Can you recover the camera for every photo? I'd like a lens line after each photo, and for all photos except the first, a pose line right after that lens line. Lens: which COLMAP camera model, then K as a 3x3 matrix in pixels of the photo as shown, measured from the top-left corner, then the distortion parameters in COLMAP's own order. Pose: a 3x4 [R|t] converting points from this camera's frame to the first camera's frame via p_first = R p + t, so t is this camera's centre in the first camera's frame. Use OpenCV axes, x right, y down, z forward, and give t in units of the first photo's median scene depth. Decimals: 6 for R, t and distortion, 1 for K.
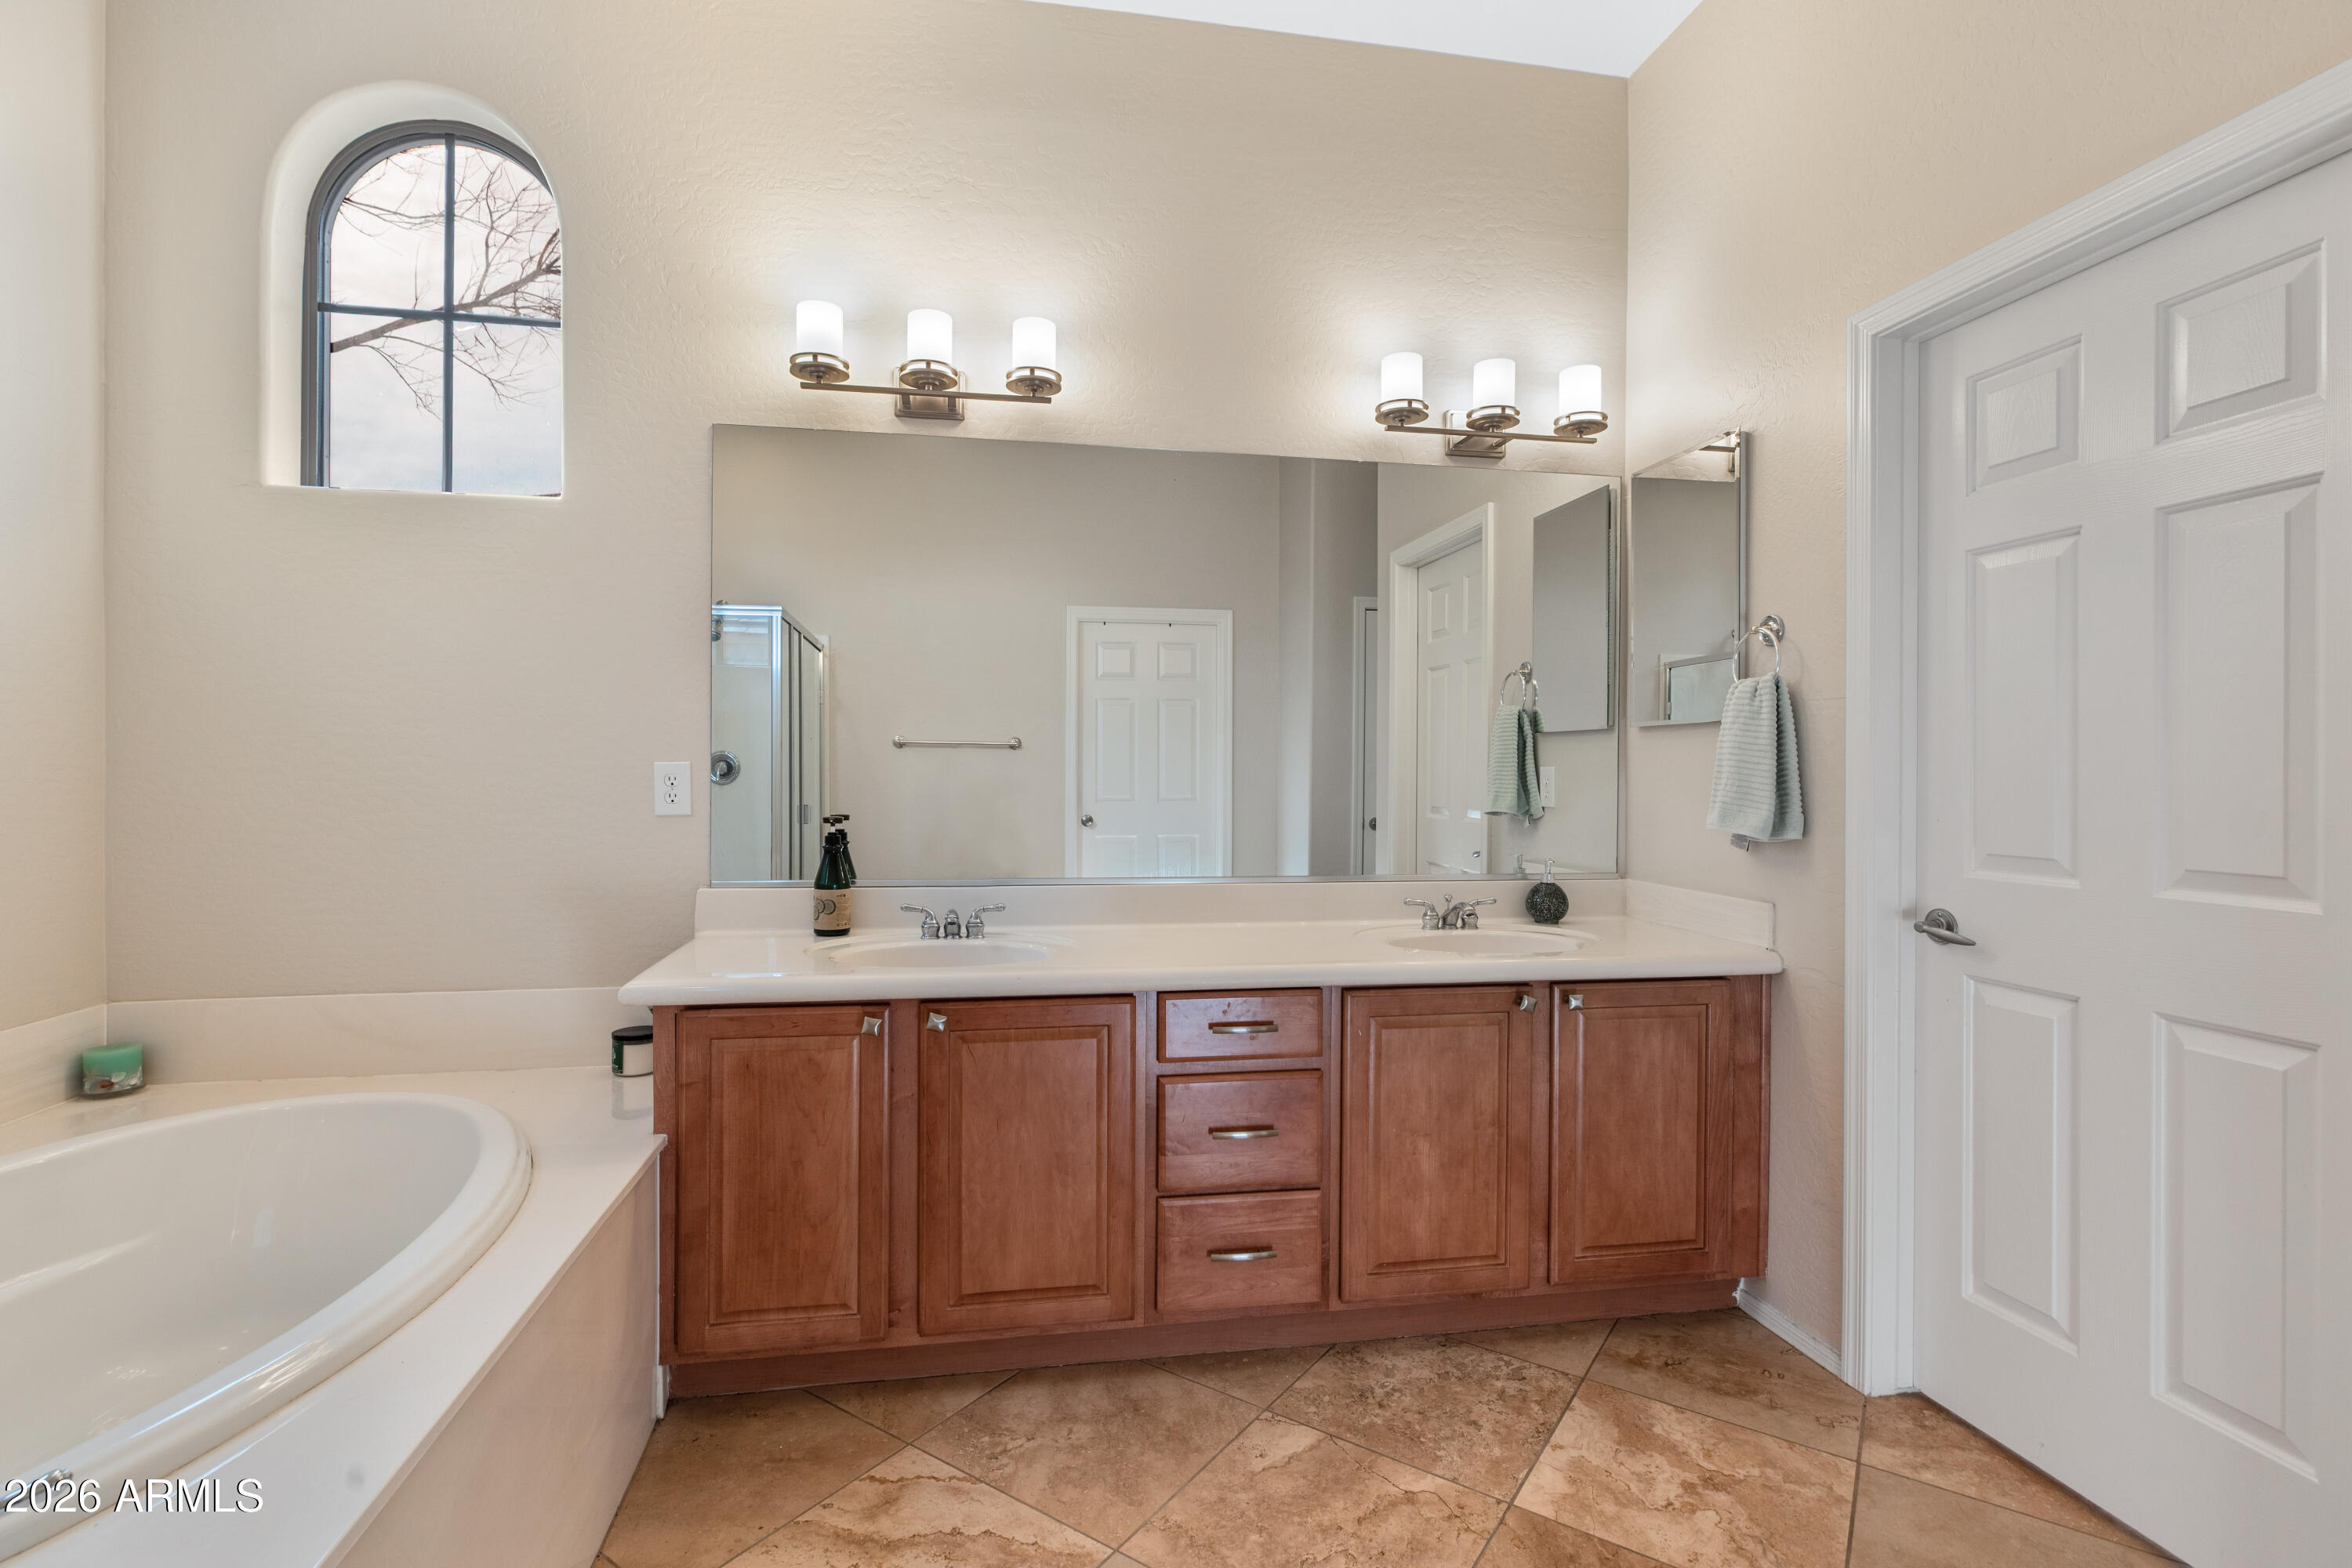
lens RADIAL K [[1112.6, 0, 1172.2], [0, 1112.6, 778.9], [0, 0, 1]] dist [-0.003871, 0.000149]
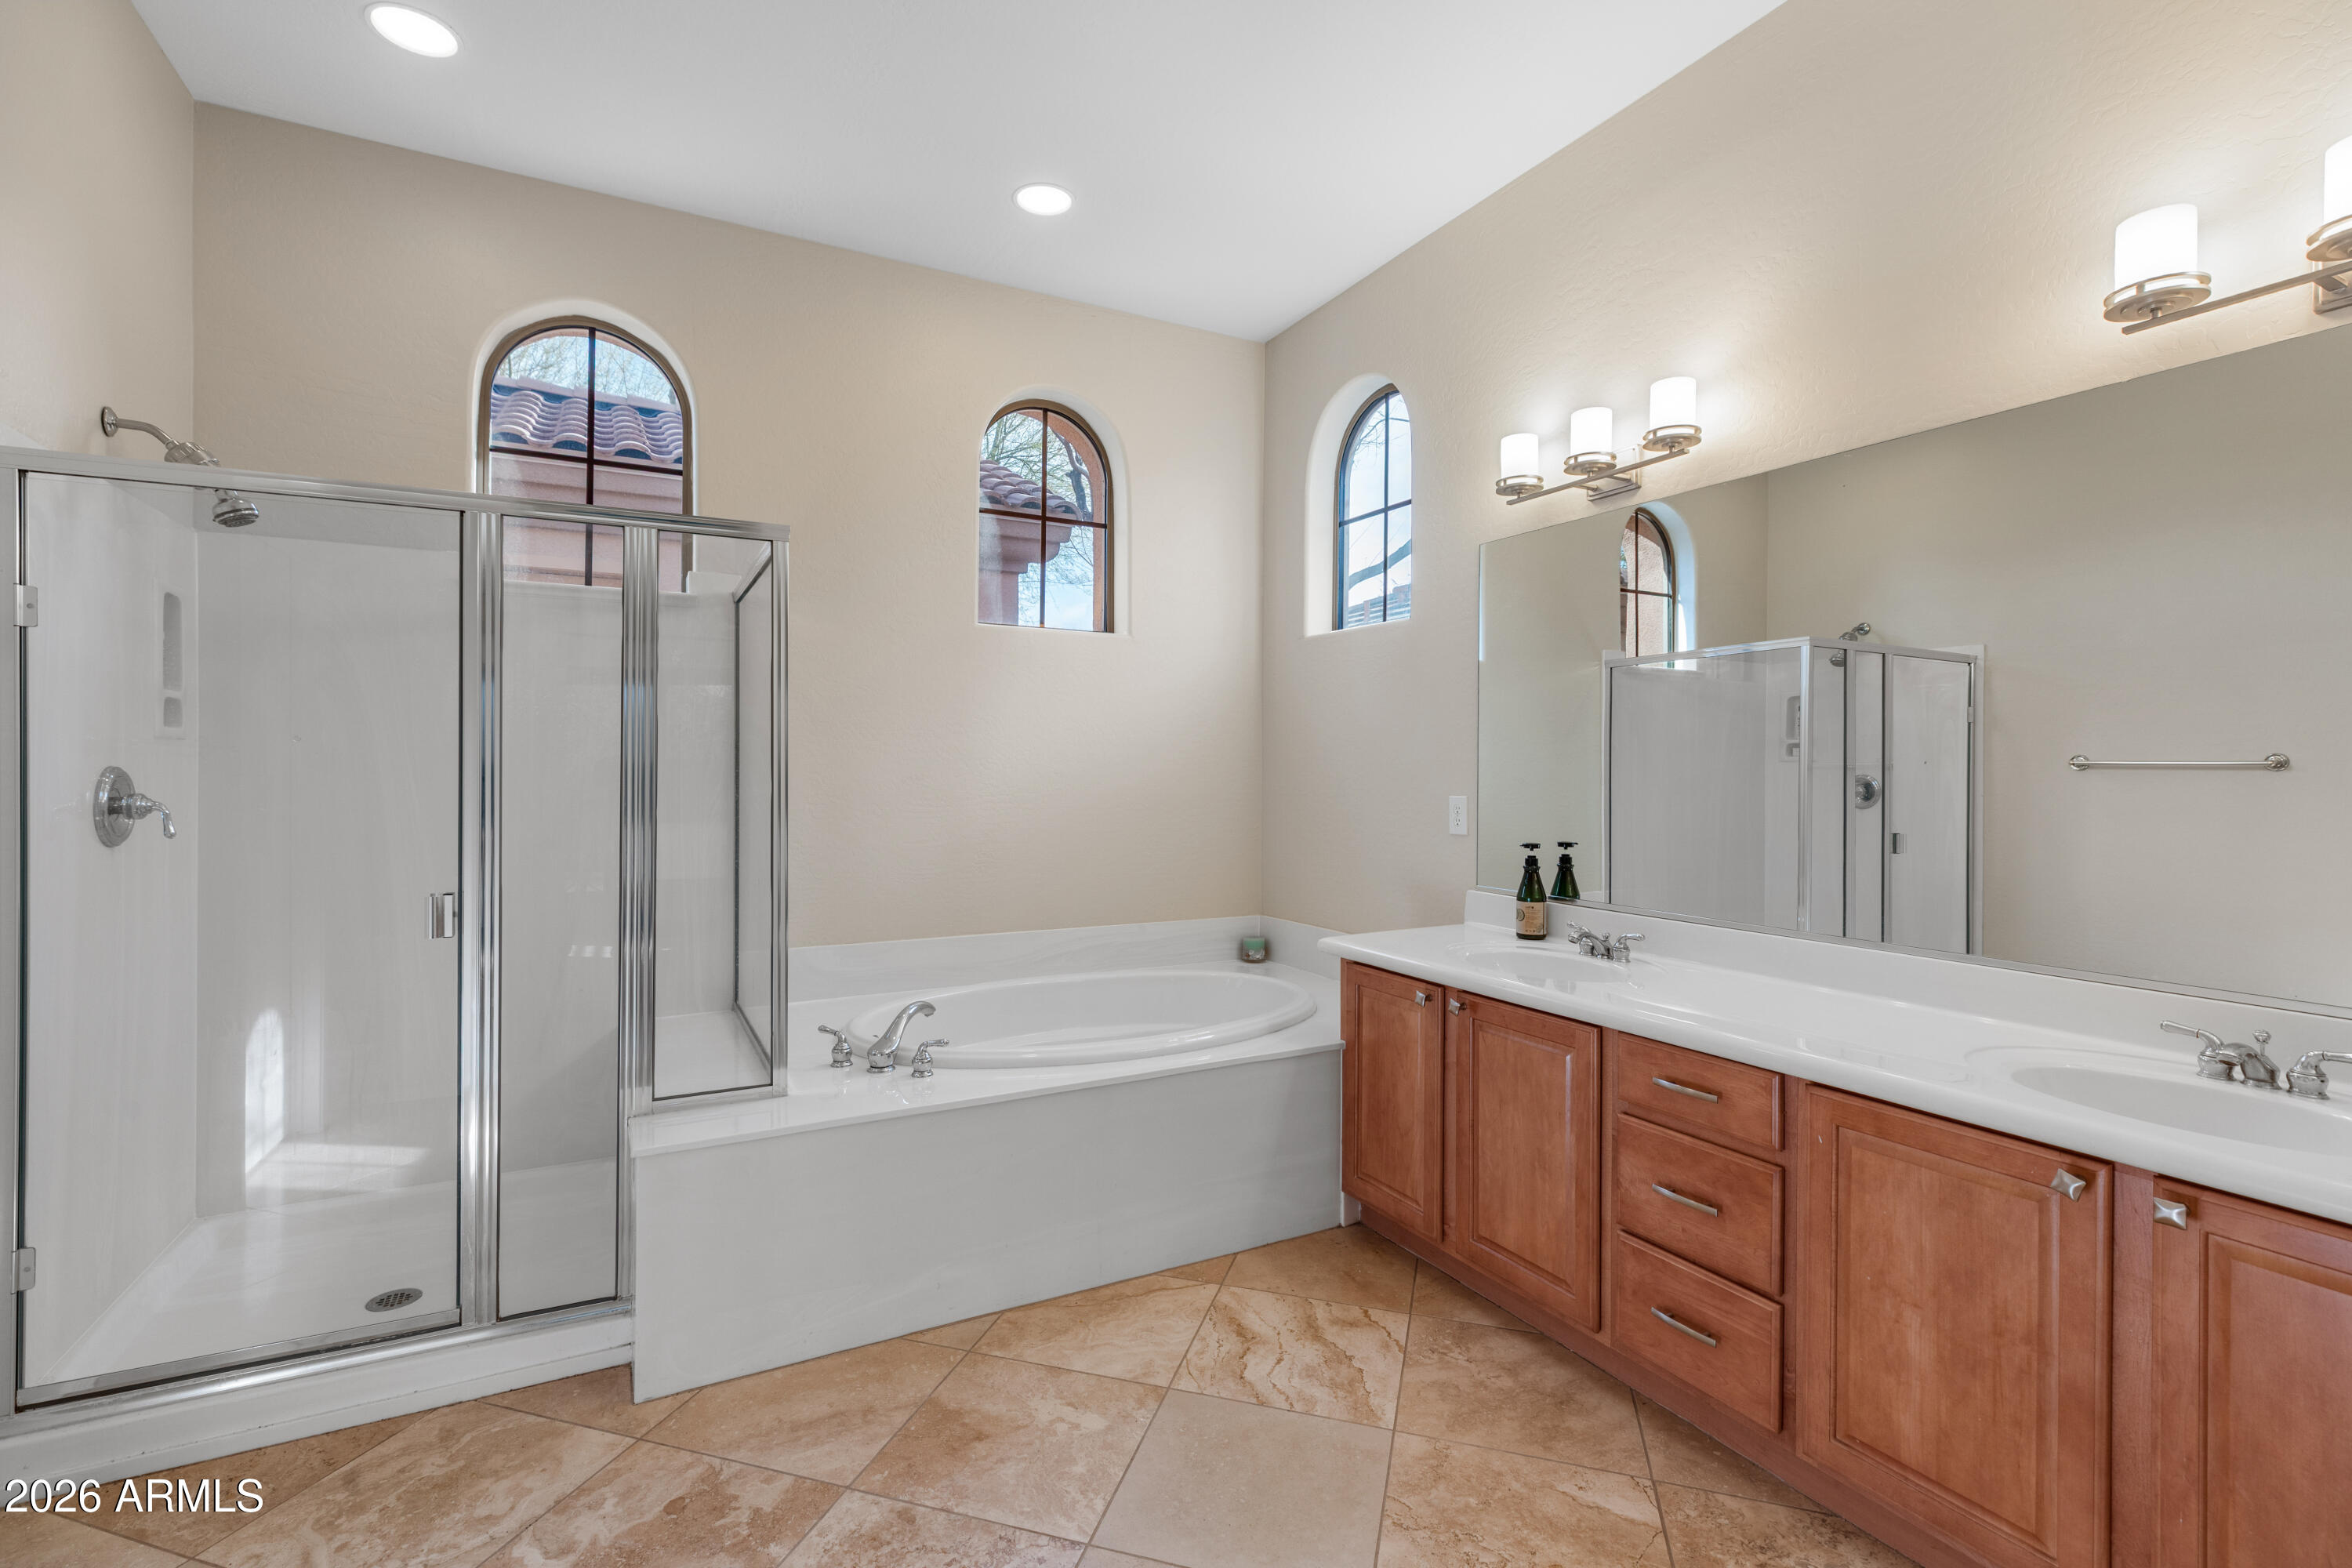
lens RADIAL K [[1083.1, 0, 1171.6], [0, 1083.1, 771.2], [0, 0, 1]] dist [-0.005297, -0.000648]
pose [[0.290071, -0.001202, -0.957004, 0.788314], [-0.011300, 0.999925, -0.004681, -0.038561], [0.956938, 0.012172, 0.290036, 0.288366]]
